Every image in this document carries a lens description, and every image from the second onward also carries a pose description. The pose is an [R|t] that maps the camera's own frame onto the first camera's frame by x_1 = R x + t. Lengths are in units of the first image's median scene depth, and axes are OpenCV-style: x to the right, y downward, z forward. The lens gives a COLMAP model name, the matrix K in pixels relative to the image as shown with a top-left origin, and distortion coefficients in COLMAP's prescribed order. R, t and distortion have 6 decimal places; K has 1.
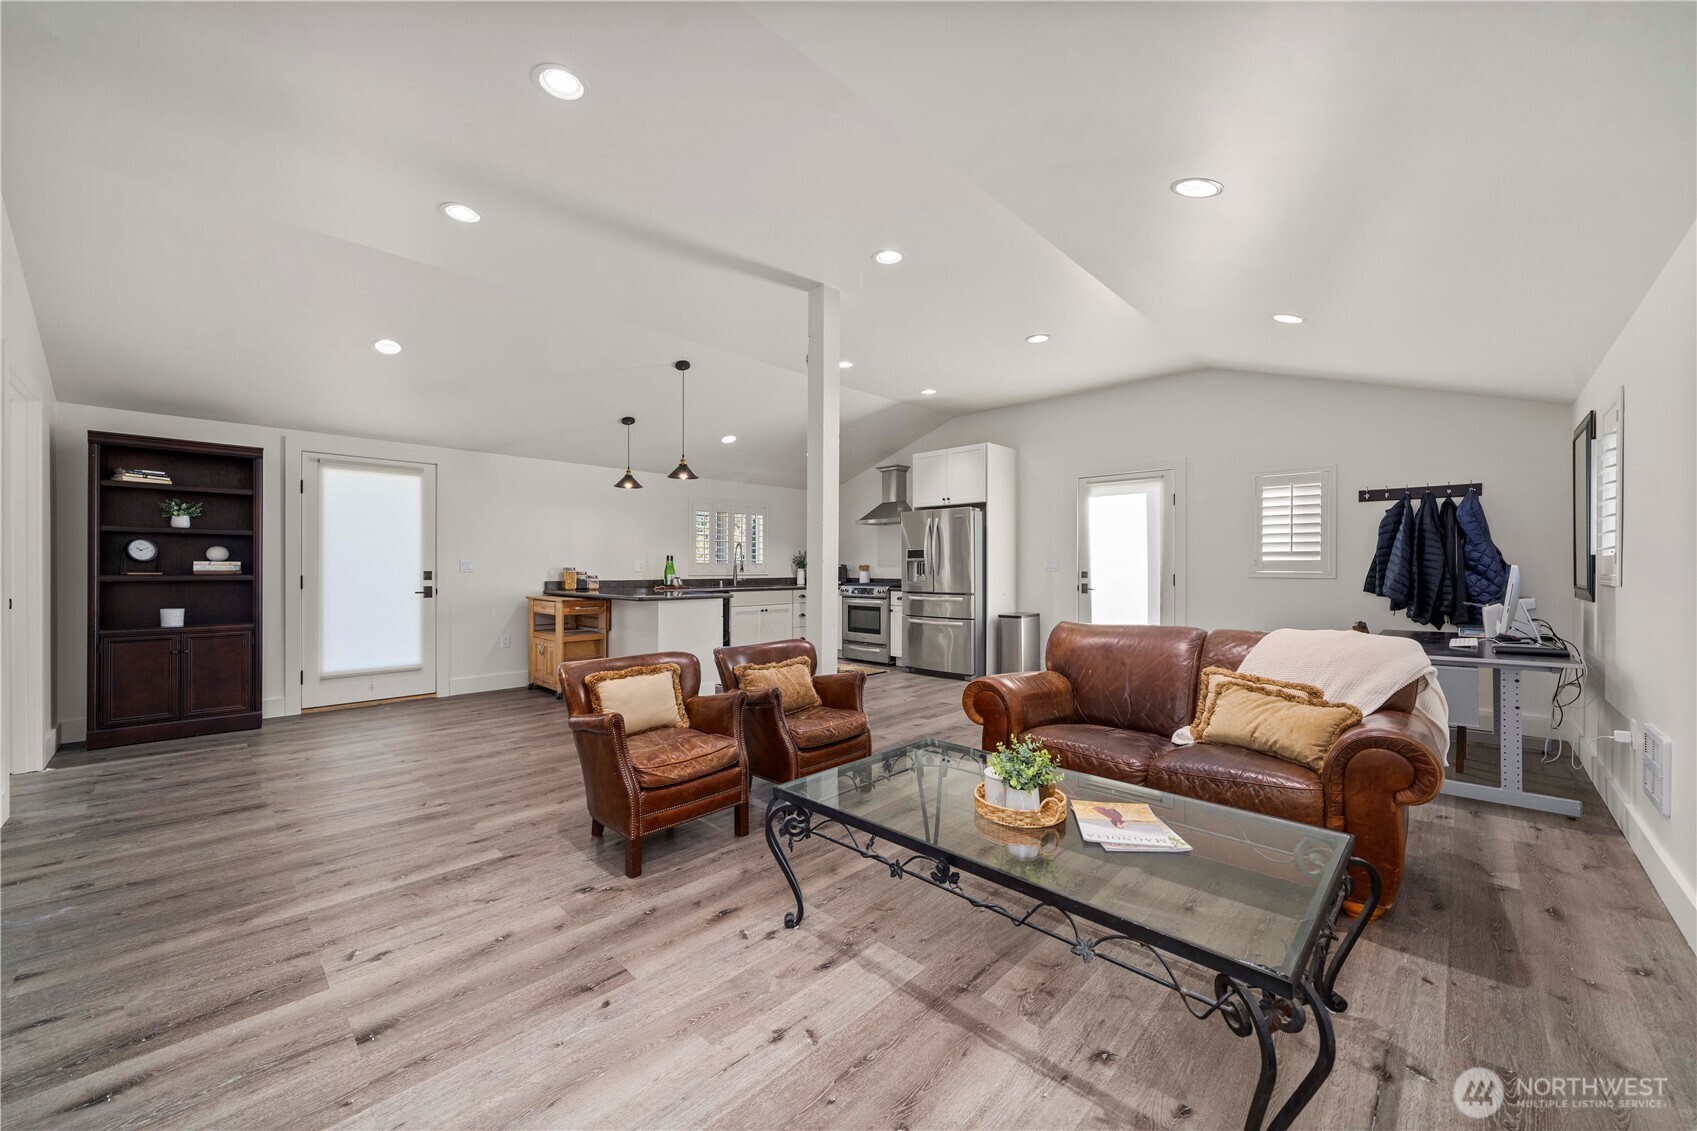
lens RADIAL K [[649.6, 0, 850.3], [0, 649.6, 567.0], [0, 0, 1]] dist [0.001025, -0.000028]
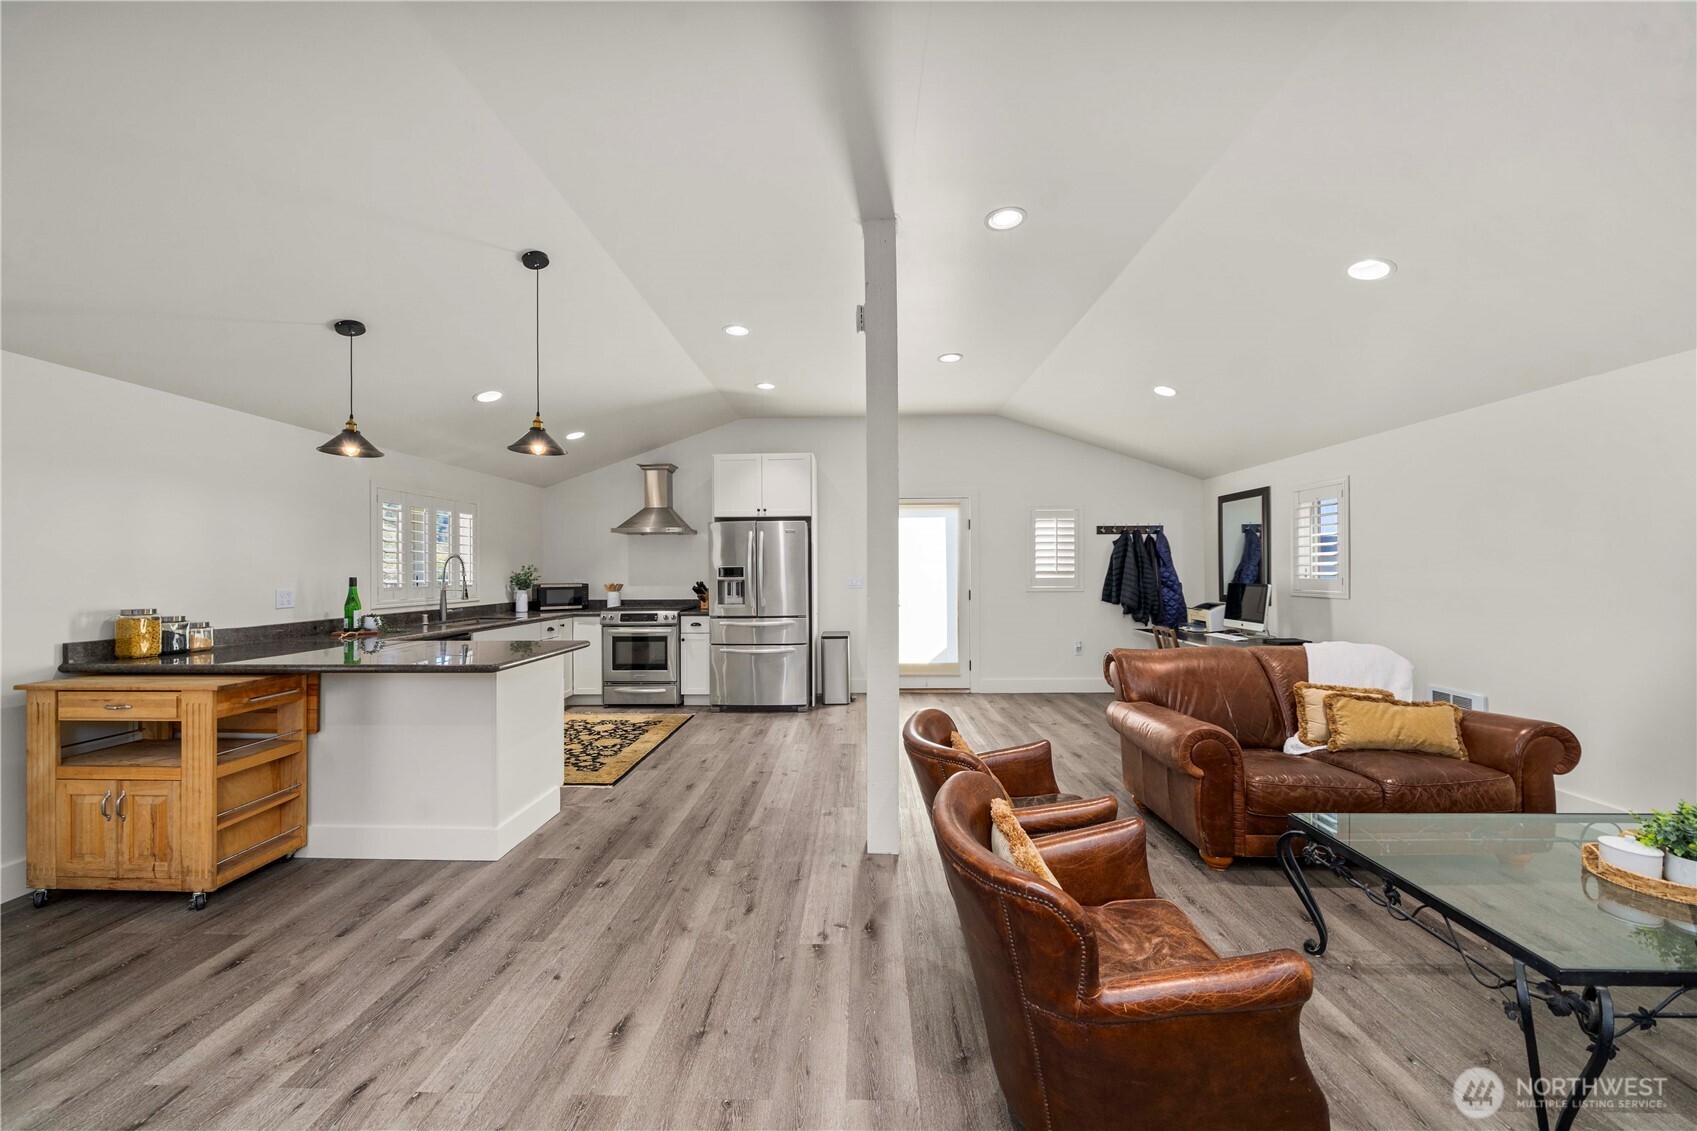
lens RADIAL K [[596.7, 0, 848.4], [0, 596.7, 565.0], [0, 0, 1]] dist [-0.001393, 0.000206]
pose [[0.739999, 0.001270, 0.672607, -0.329083], [0.007382, 0.999923, -0.010009, -0.021259], [-0.672568, 0.012371, 0.739932, 0.330711]]
